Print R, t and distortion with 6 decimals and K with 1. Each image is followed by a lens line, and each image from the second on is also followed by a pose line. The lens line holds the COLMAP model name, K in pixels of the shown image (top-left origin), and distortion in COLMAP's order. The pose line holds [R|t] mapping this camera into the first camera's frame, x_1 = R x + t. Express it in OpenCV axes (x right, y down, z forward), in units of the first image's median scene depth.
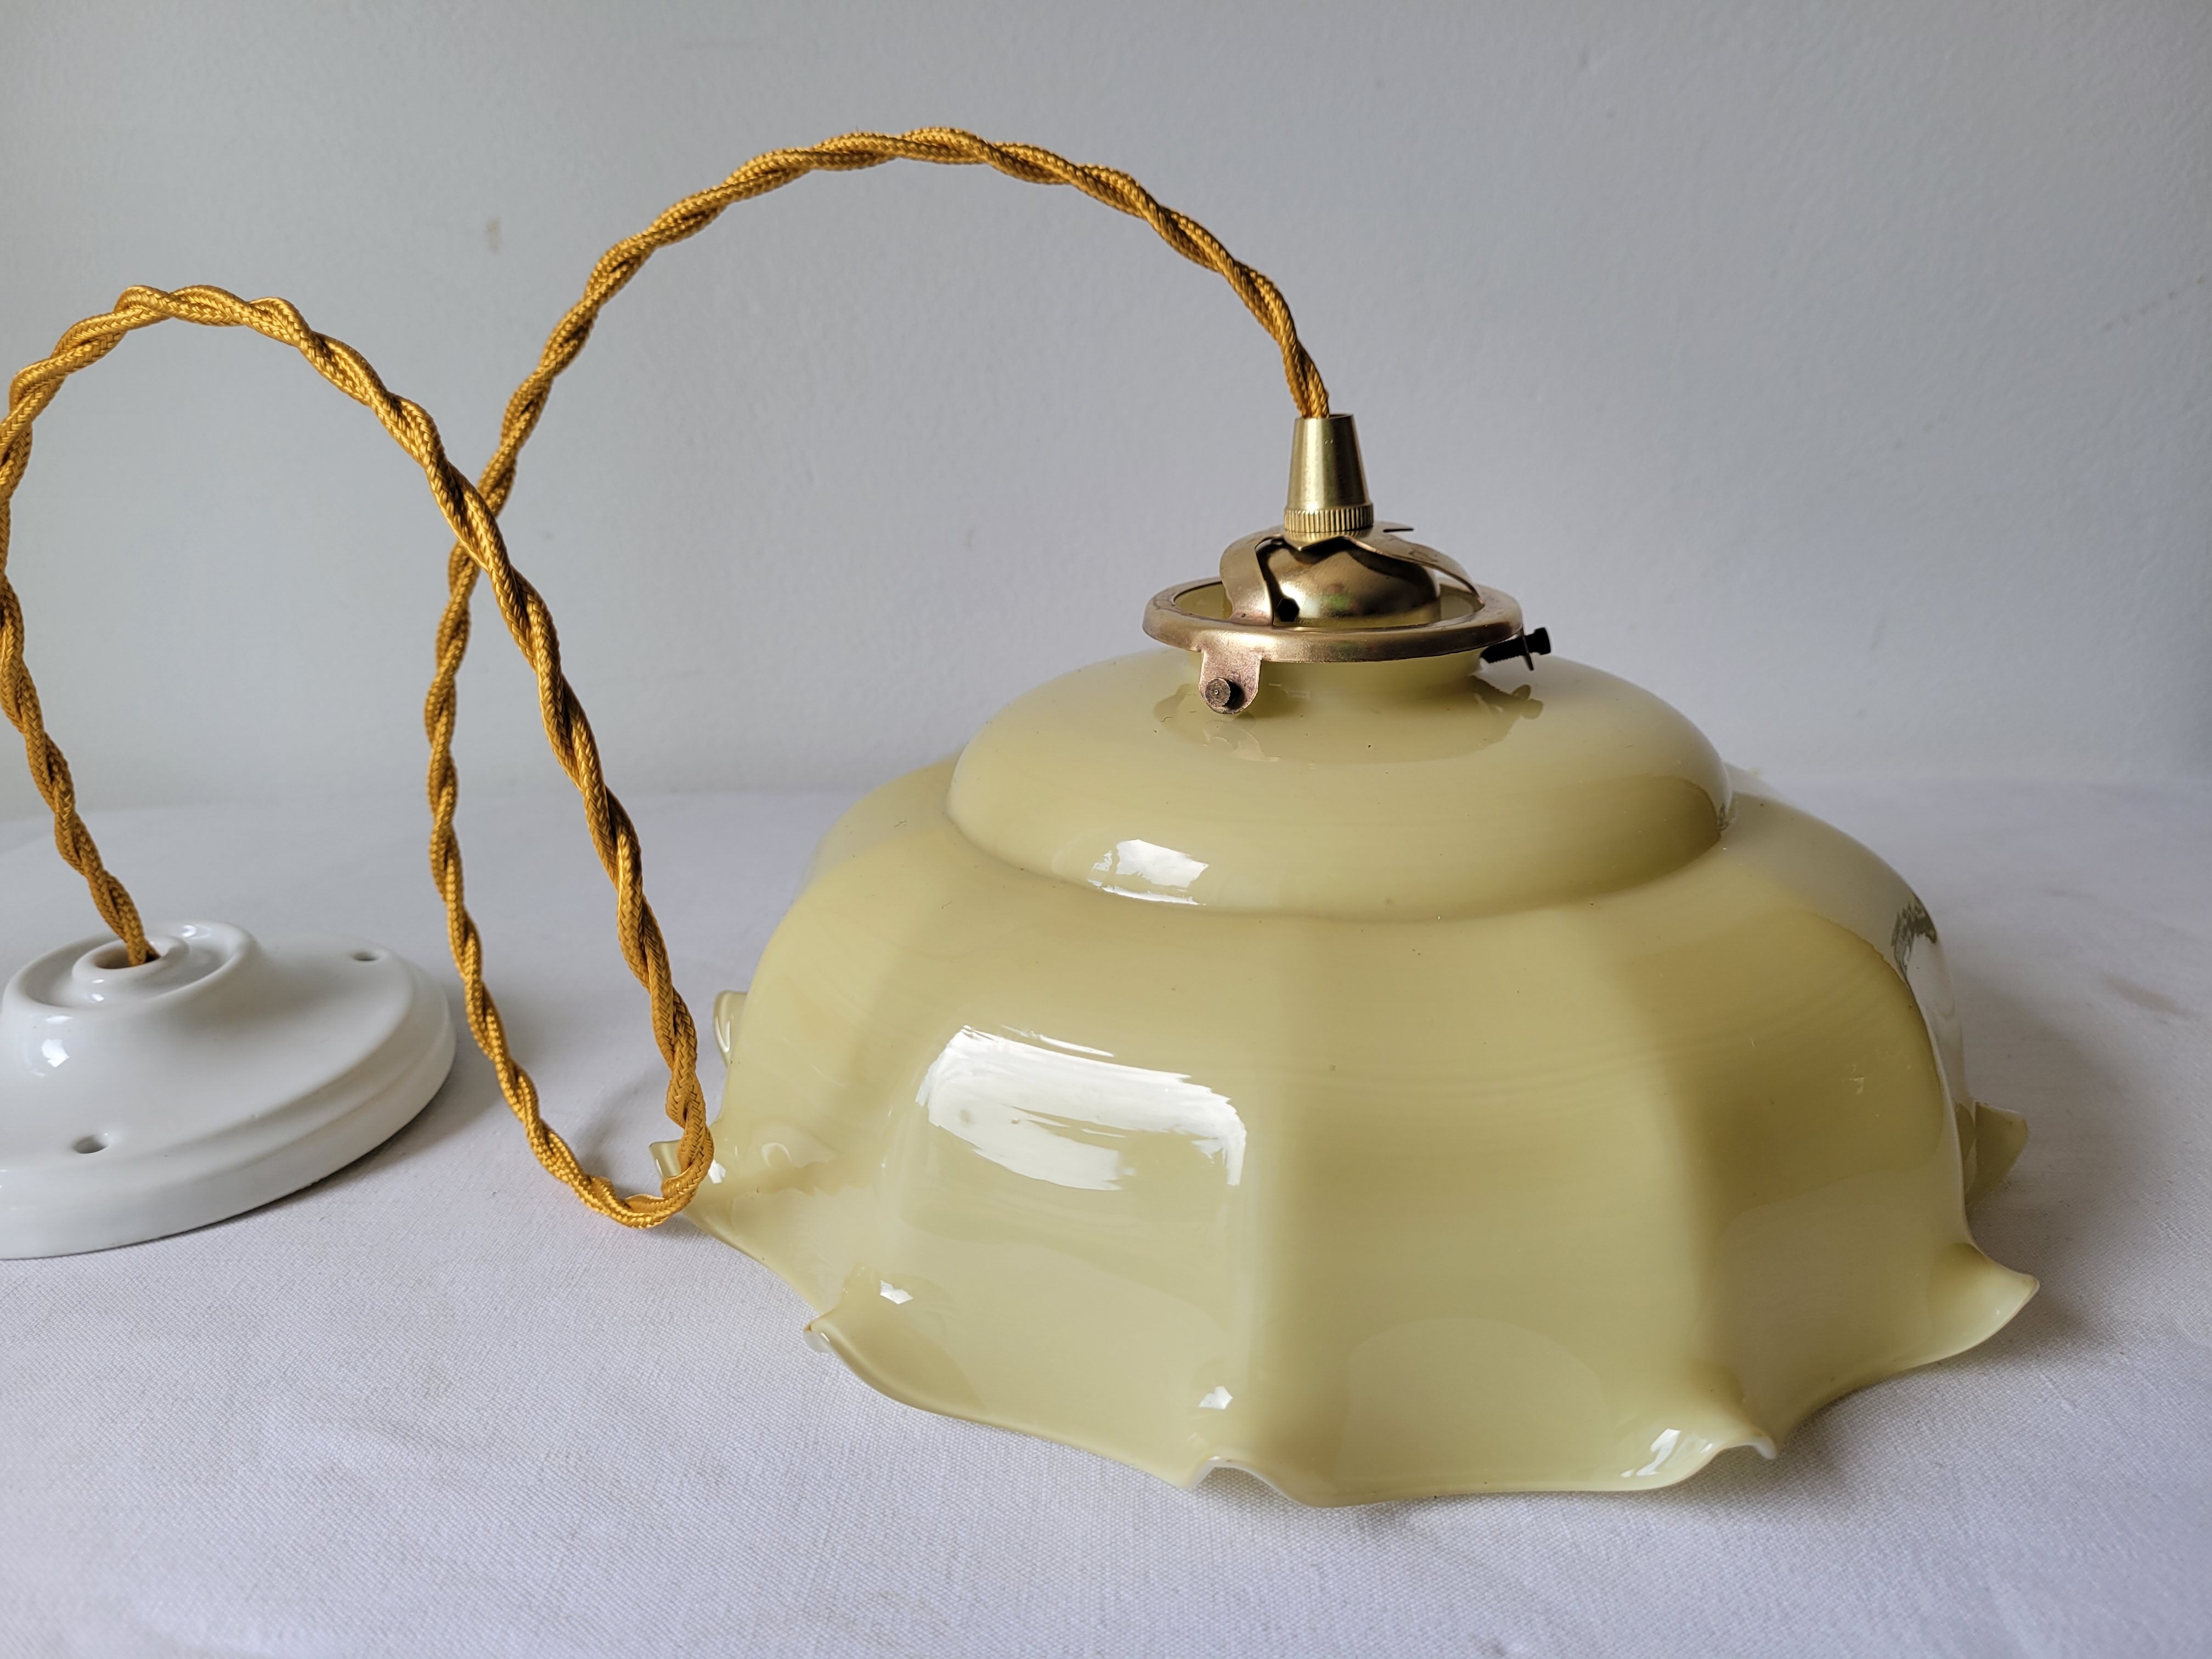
lens RADIAL K [[1691.8, 0, 1112.4], [0, 1691.8, 816.7], [0, 0, 1]] dist [0.021551, -0.036503]
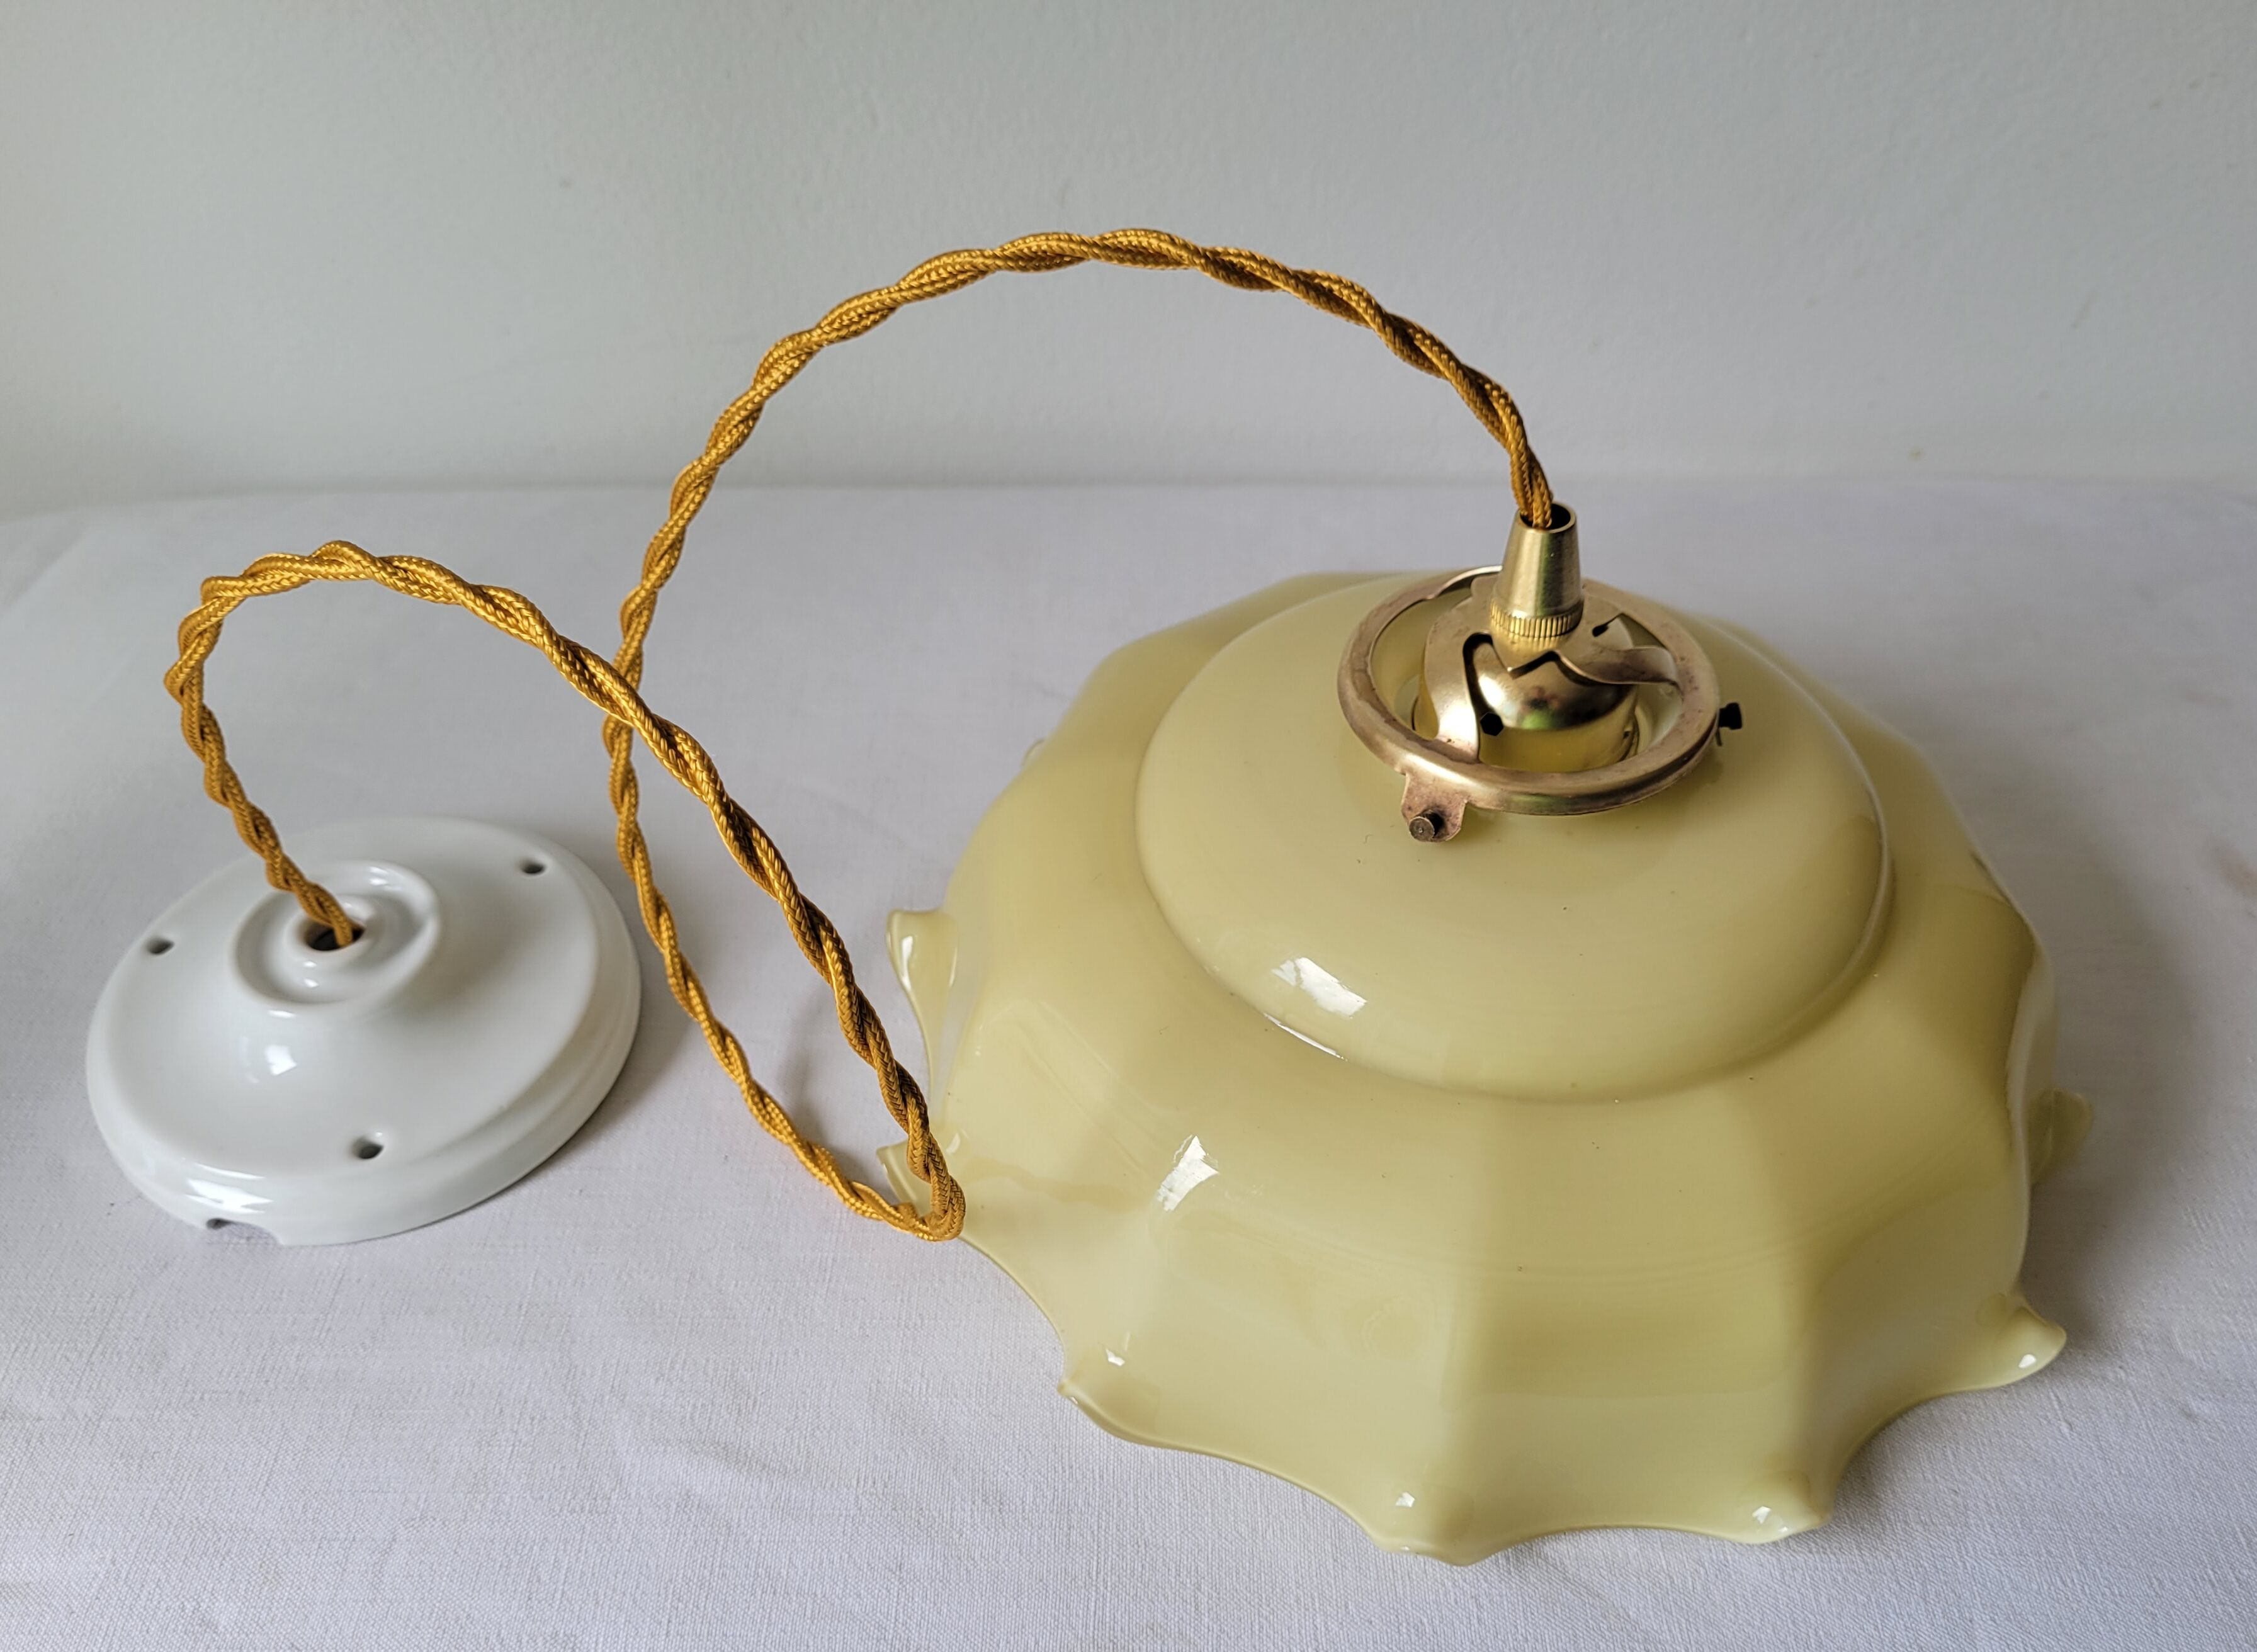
lens RADIAL K [[1937.7, 0, 1149.9], [0, 1937.7, 908.4], [0, 0, 1]] dist [0.012795, -0.019601]
pose [[0.999483, -0.000891, 0.032140, -0.138197], [-0.013852, 0.890158, 0.455442, -0.552063], [-0.029015, -0.455652, 0.889685, -0.072069]]
